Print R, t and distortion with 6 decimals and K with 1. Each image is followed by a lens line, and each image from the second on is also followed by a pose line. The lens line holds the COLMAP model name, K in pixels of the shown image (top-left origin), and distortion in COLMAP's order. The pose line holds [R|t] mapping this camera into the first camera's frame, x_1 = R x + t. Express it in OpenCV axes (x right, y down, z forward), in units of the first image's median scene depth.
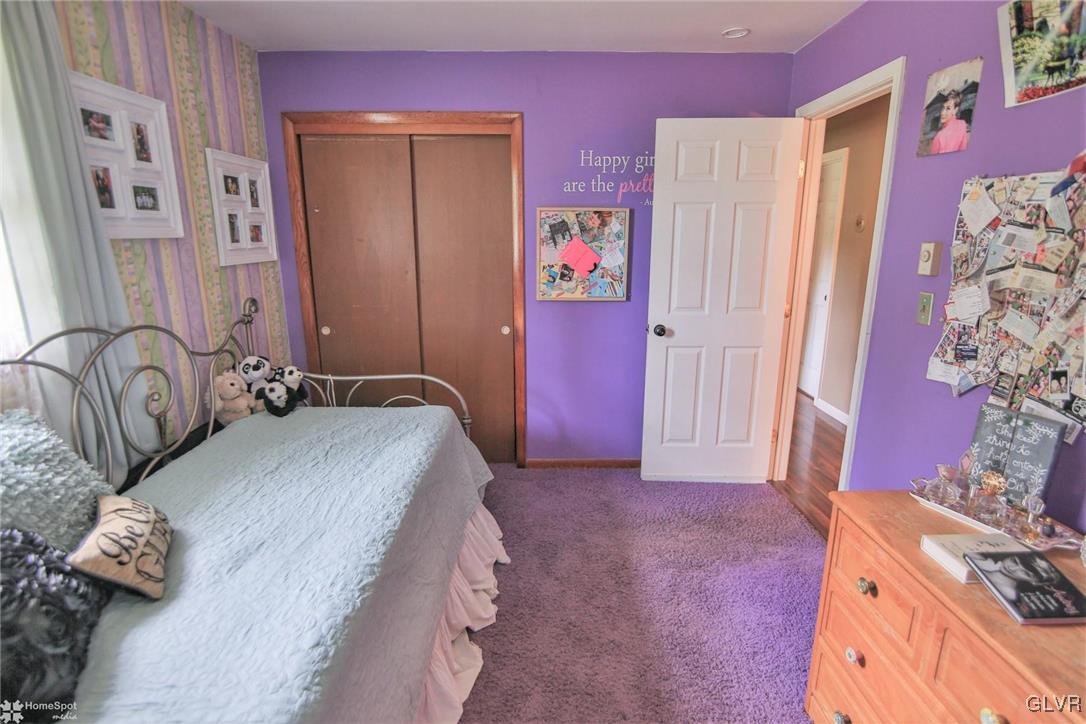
lens RADIAL K [[537.4, 0, 540.9], [0, 537.4, 361.6], [0, 0, 1]] dist [-0.017242, 0.000437]
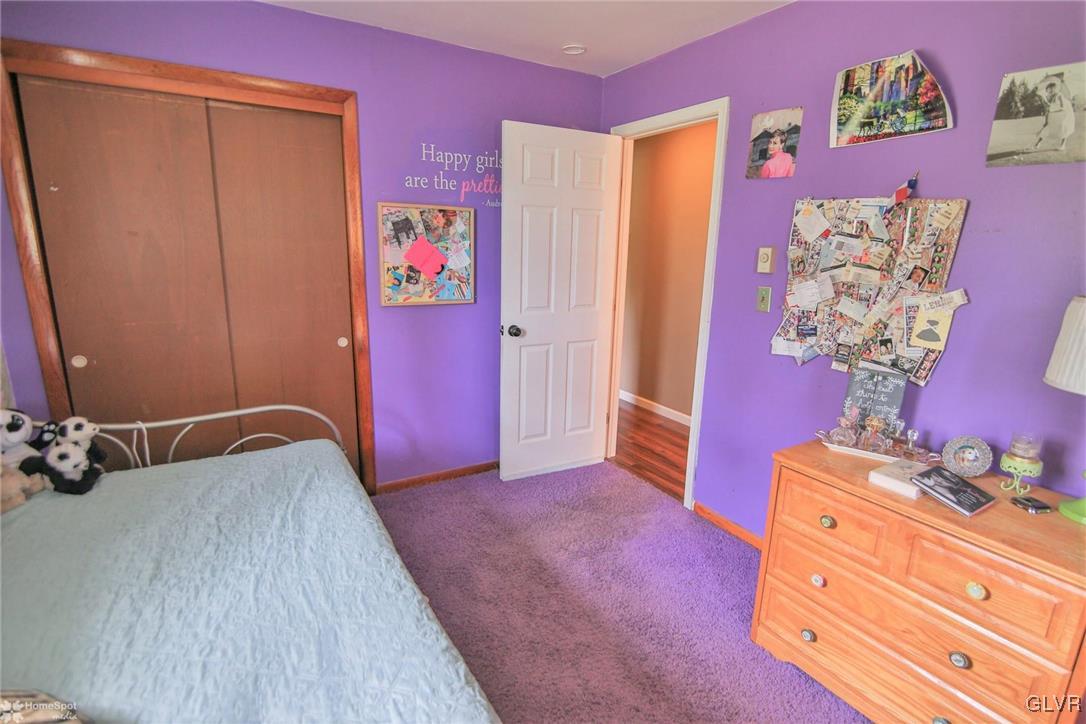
lens RADIAL K [[530.5, 0, 543.0], [0, 530.5, 362.0], [0, 0, 1]] dist [-0.016608, 0.000461]
pose [[0.859673, -0.092850, 0.502336, -0.311431], [0.093309, 0.995341, 0.024290, -0.024578], [-0.502251, 0.025991, 0.864331, 0.143988]]
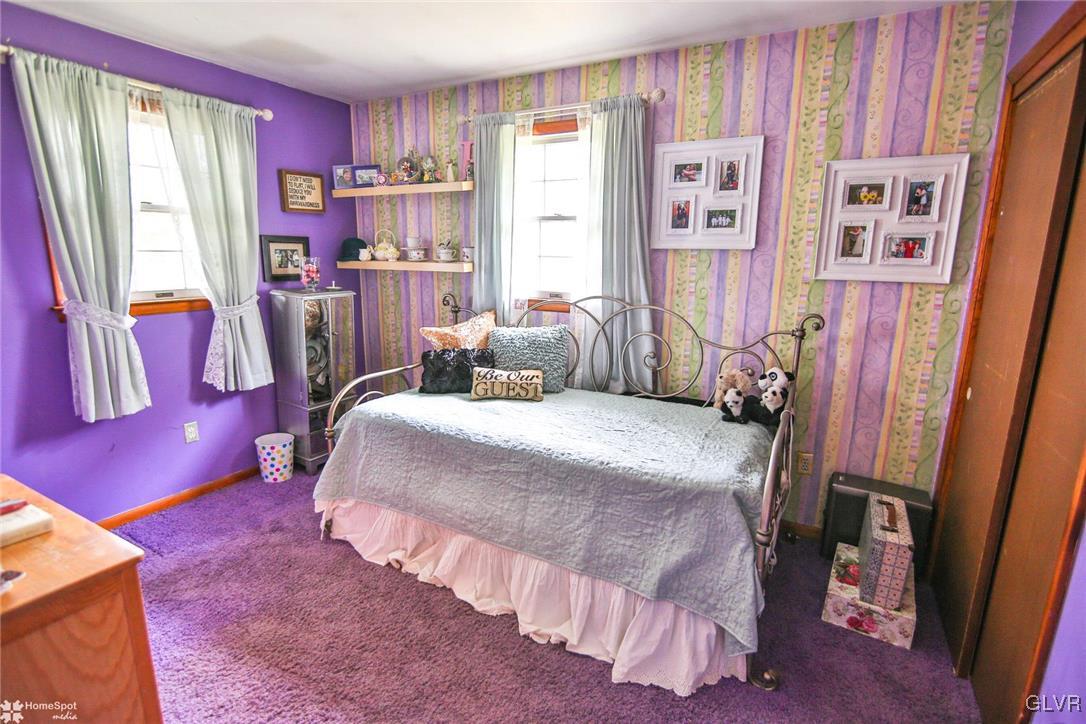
lens RADIAL K [[537.4, 0, 540.9], [0, 537.4, 361.6], [0, 0, 1]] dist [-0.017242, 0.000437]
pose [[-0.482871, 0.190907, -0.854629, 0.577019], [-0.204138, 0.924519, 0.321859, -0.273207], [0.851565, 0.329879, -0.407452, 1.102133]]
